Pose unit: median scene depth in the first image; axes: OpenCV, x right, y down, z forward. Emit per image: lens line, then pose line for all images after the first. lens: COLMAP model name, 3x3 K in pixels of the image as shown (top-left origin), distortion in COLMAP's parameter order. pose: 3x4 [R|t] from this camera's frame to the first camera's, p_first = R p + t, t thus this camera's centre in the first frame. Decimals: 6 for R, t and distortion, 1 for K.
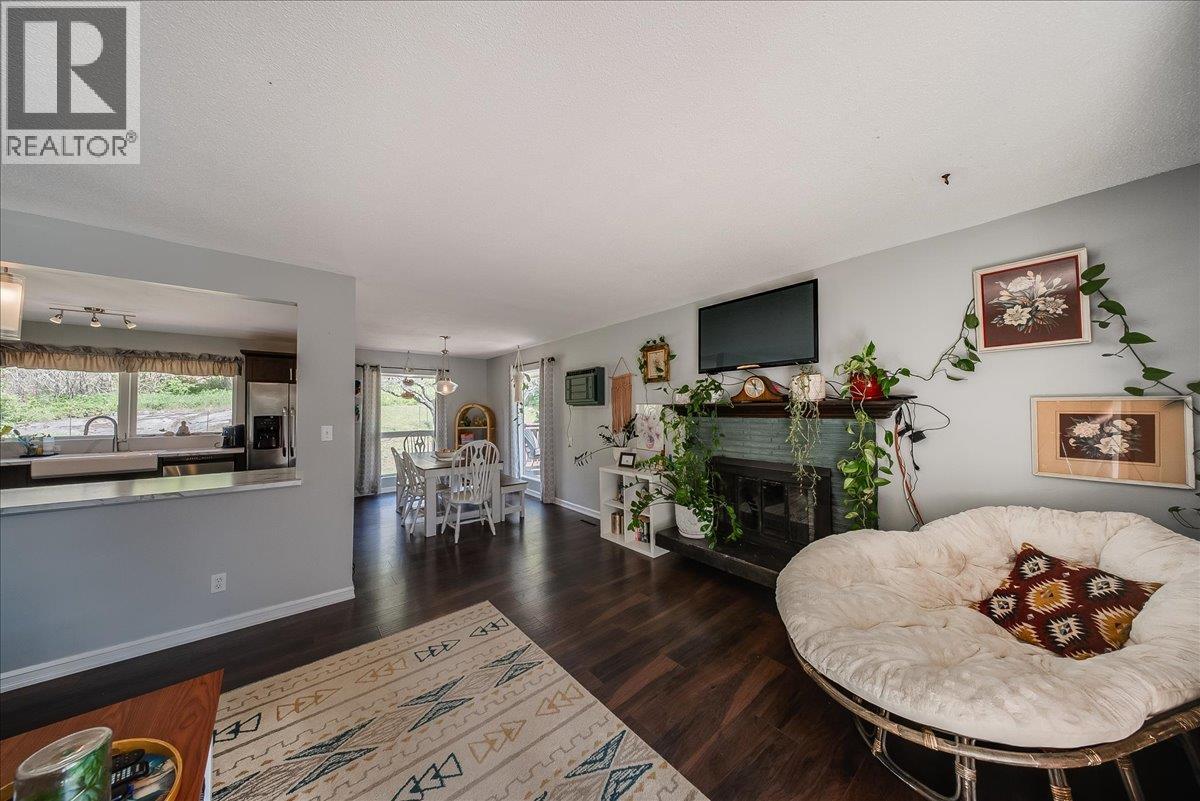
lens RADIAL K [[360.4, 0, 593.5], [0, 360.4, 408.7], [0, 0, 1]] dist [0.001142, -0.000976]
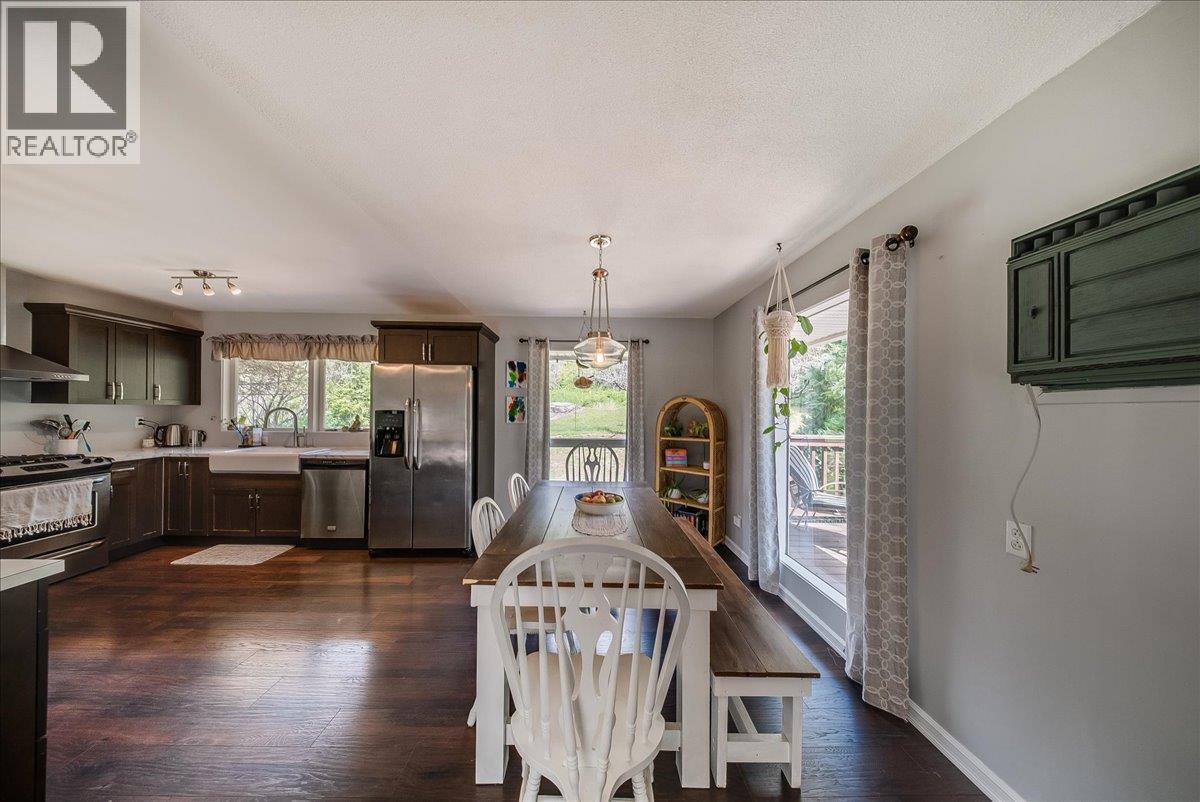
lens RADIAL K [[360.4, 0, 589.4], [0, 360.4, 412.8], [0, 0, 1]] dist [0.001142, -0.000976]
pose [[0.774471, 0.020434, -0.632279, -0.161662], [-0.013854, 0.999786, 0.015342, 0.008336], [0.632457, -0.003123, 0.774589, 0.777926]]
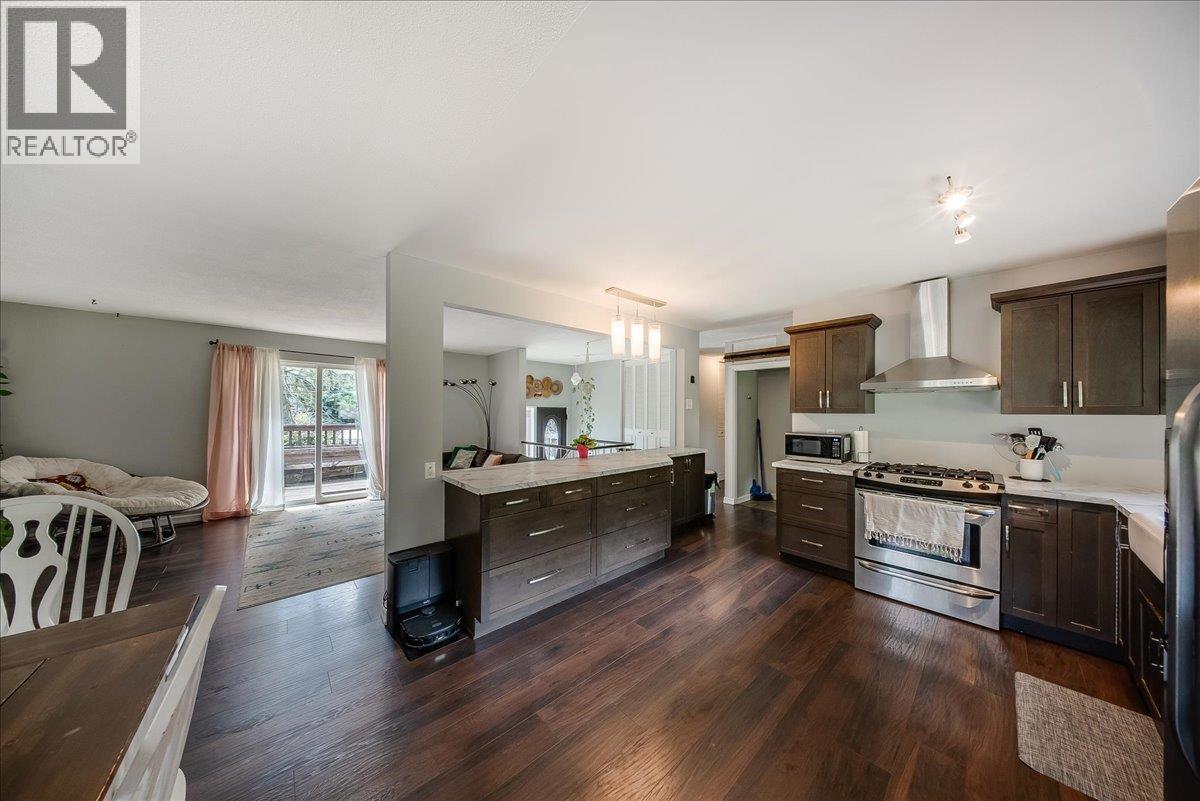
lens RADIAL K [[360.4, 0, 602.6], [0, 360.4, 410.8], [0, 0, 1]] dist [0.001142, -0.000976]
pose [[-0.999153, 0.000742, -0.041134, -0.751779], [0.001178, 0.999944, -0.010561, 0.016161], [0.041123, -0.010601, -0.999098, 1.239735]]
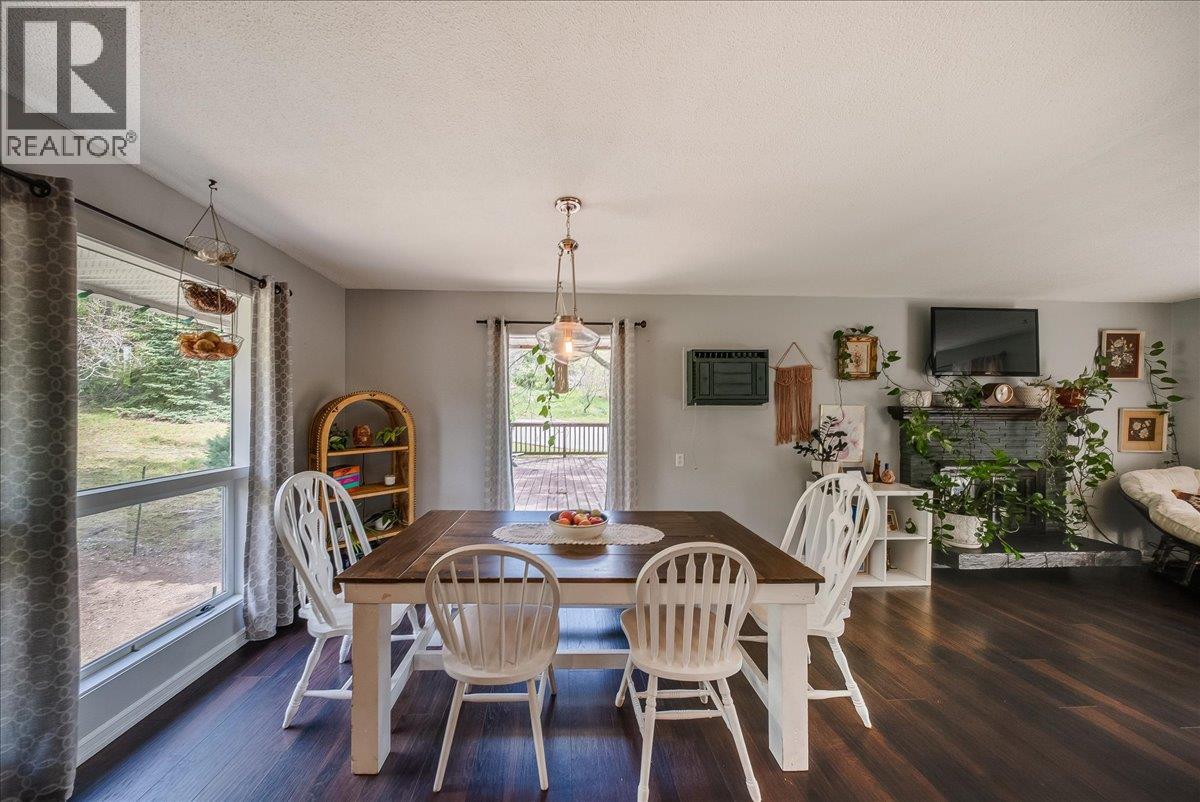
lens RADIAL K [[360.4, 0, 572.4], [0, 360.4, 410.0], [0, 0, 1]] dist [0.001142, -0.000976]
pose [[0.611449, 0.013451, 0.791169, -0.829306], [-0.013521, 0.999887, -0.006550, 0.011563], [-0.791168, -0.006692, 0.611562, 0.926070]]
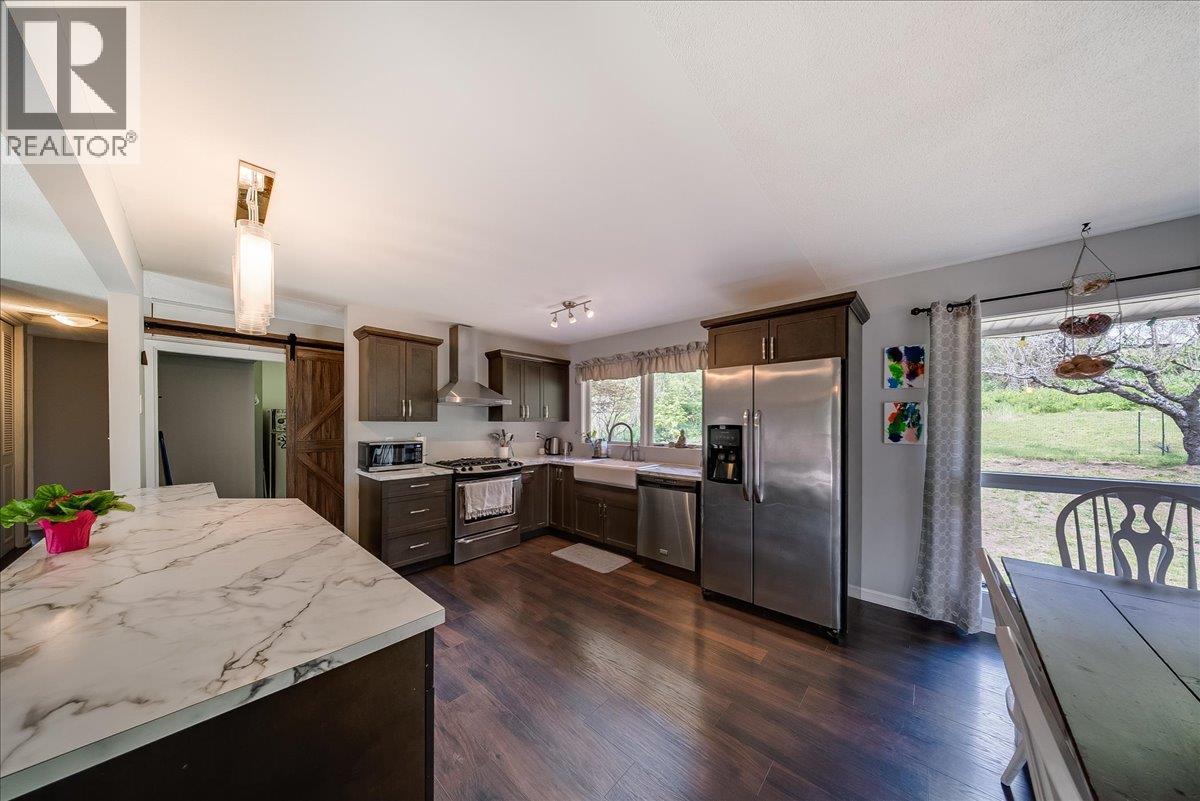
lens RADIAL K [[360.4, 0, 603.0], [0, 360.4, 426.2], [0, 0, 1]] dist [0.001142, -0.000976]
pose [[0.145910, 0.019460, -0.989106, -0.394675], [0.003645, 0.999789, 0.020208, 0.009354], [0.989291, -0.006554, 0.145808, 0.803902]]
